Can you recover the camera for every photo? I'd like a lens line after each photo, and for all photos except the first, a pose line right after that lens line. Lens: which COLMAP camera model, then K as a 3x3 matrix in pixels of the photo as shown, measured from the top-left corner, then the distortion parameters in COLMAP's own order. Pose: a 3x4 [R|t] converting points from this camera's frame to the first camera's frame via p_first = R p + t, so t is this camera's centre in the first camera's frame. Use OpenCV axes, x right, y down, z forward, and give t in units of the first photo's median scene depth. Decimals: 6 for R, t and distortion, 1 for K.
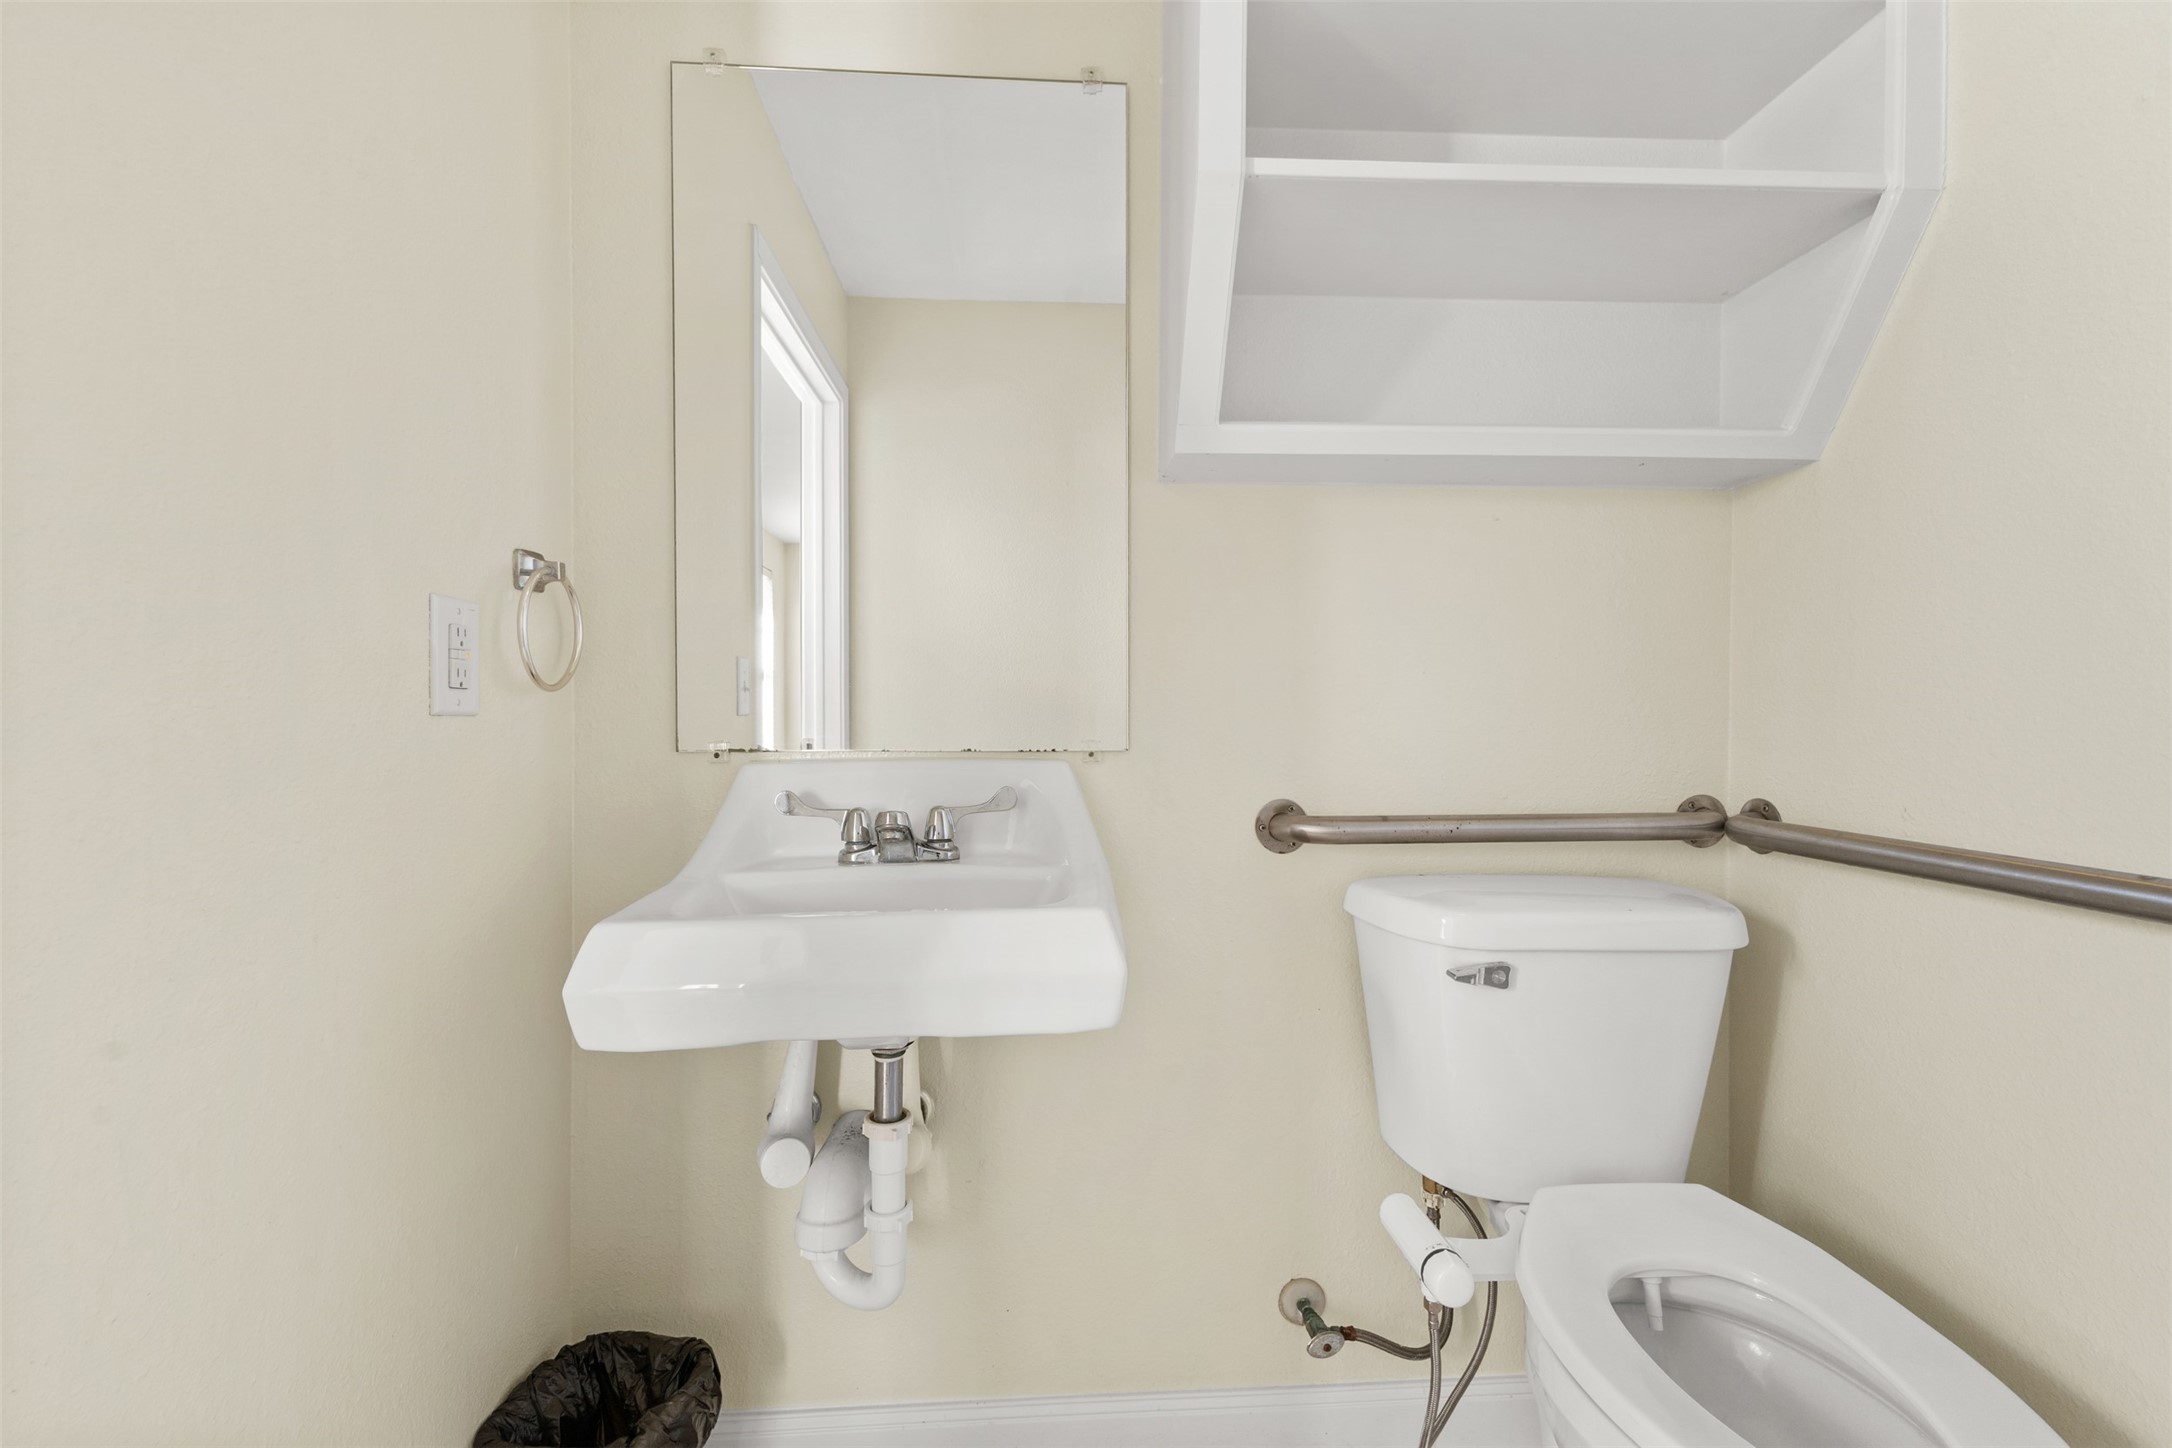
lens RADIAL K [[934.1, 0, 1082.7], [0, 934.1, 721.9], [0, 0, 1]] dist [0.002895, 0.000161]
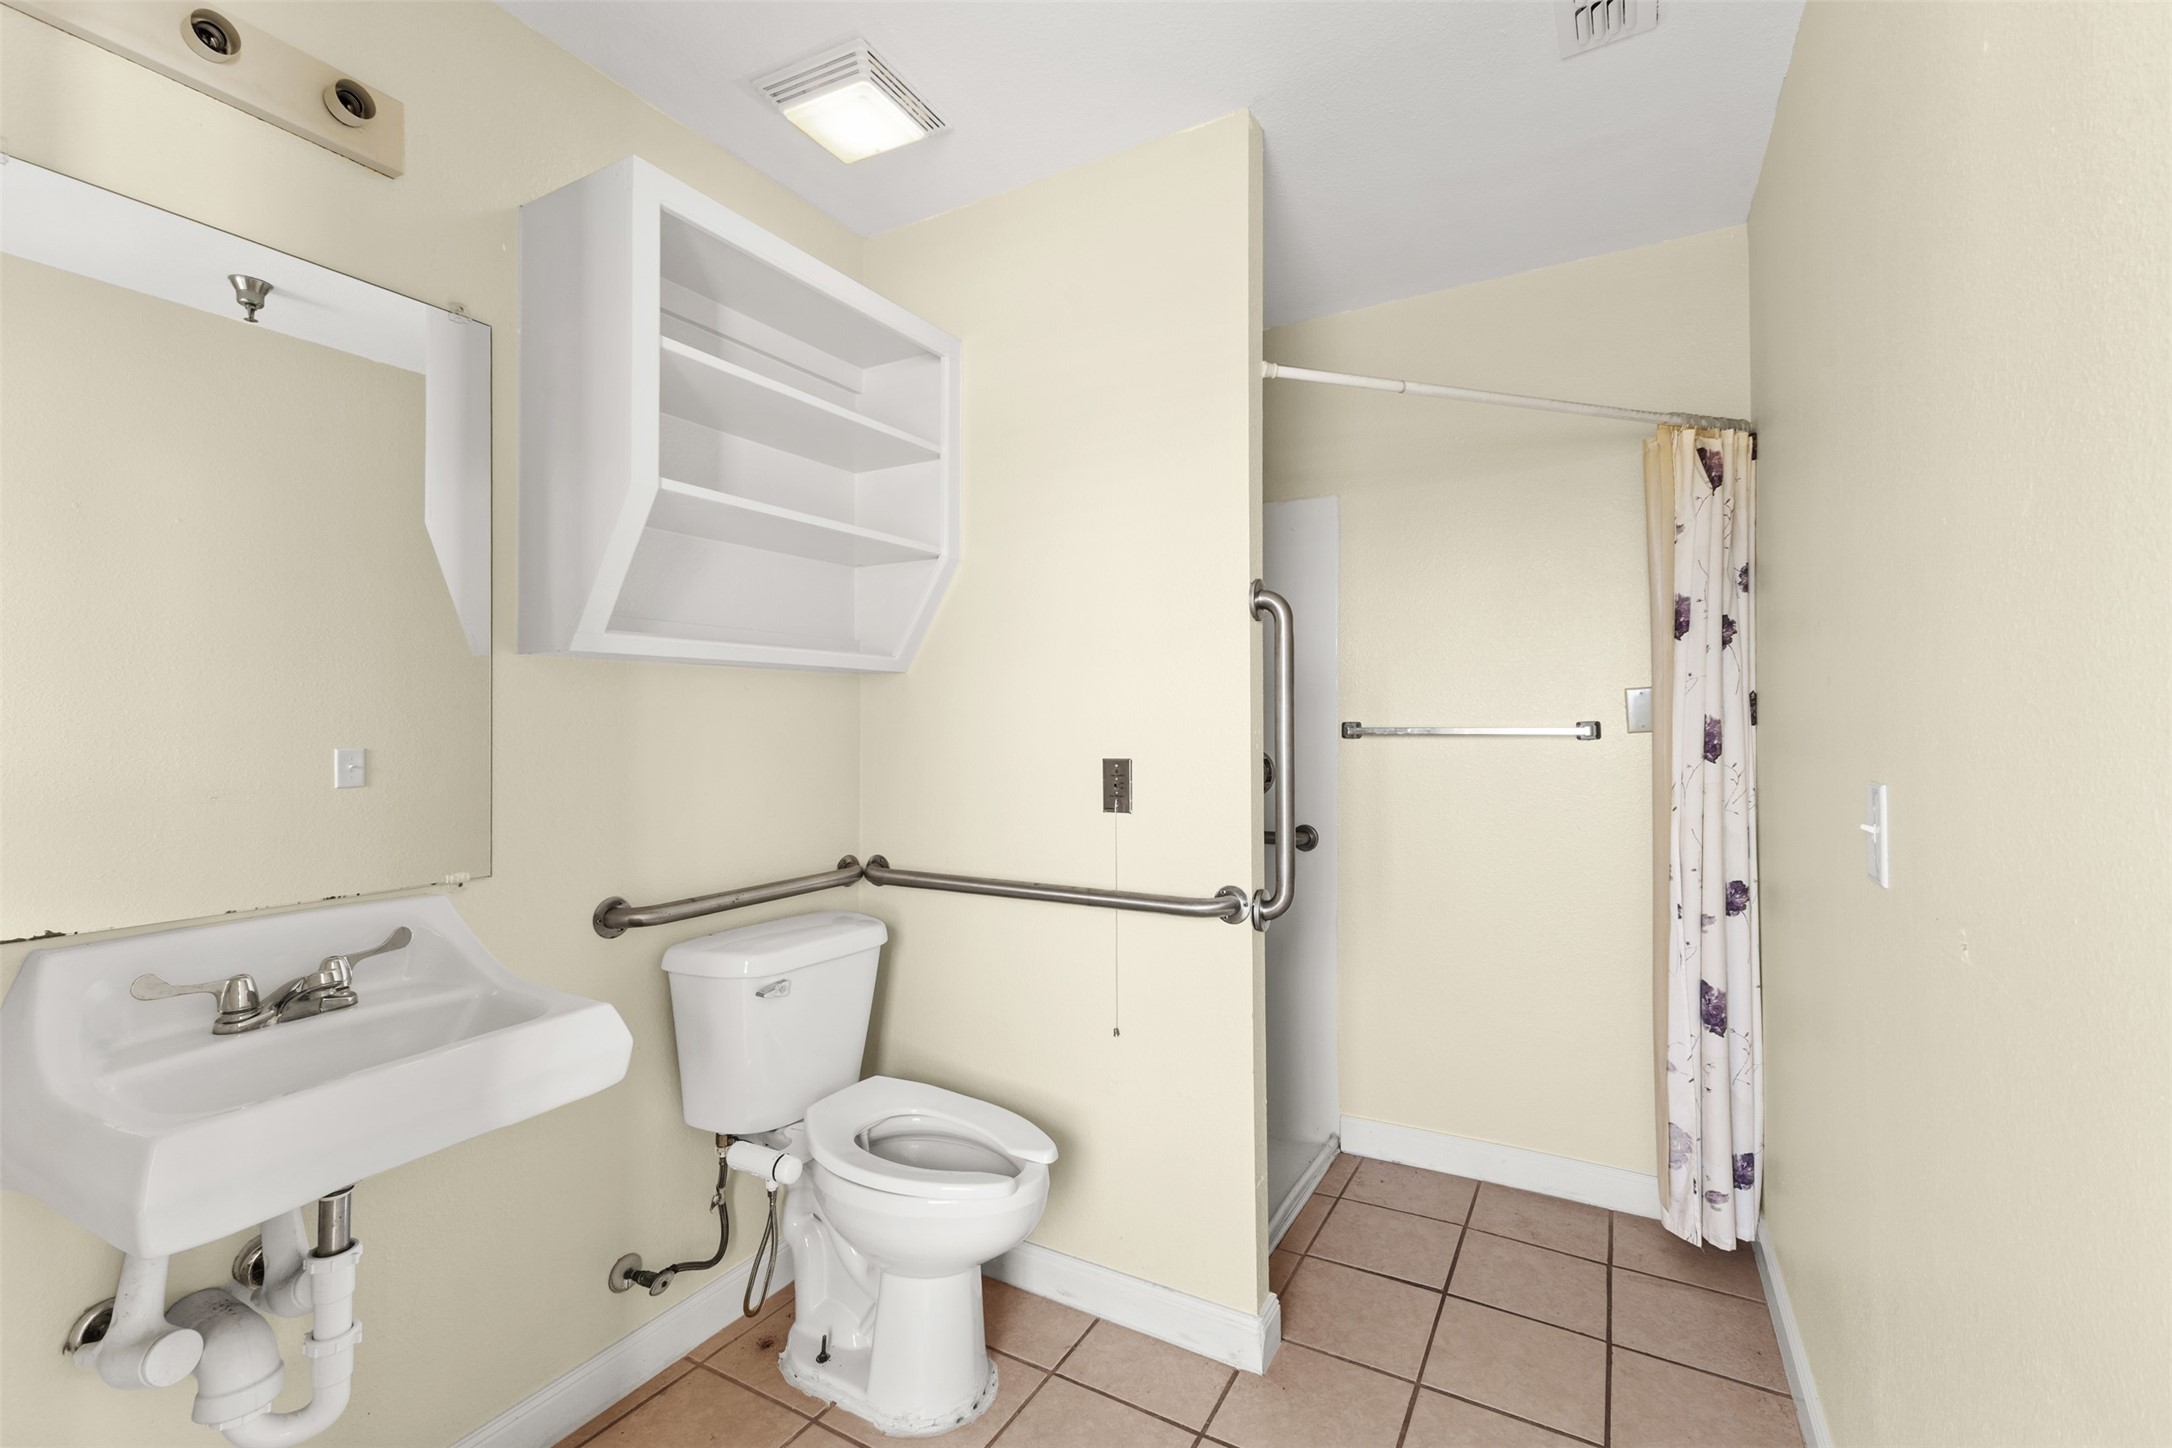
lens RADIAL K [[934.1, 0, 1086.4], [0, 934.1, 719.9], [0, 0, 1]] dist [0.002895, 0.000161]
pose [[0.532388, 0.004953, 0.846486, -0.598774], [0.007431, 0.999917, -0.010525, -0.161628], [-0.846468, 0.011894, 0.532307, -0.297785]]
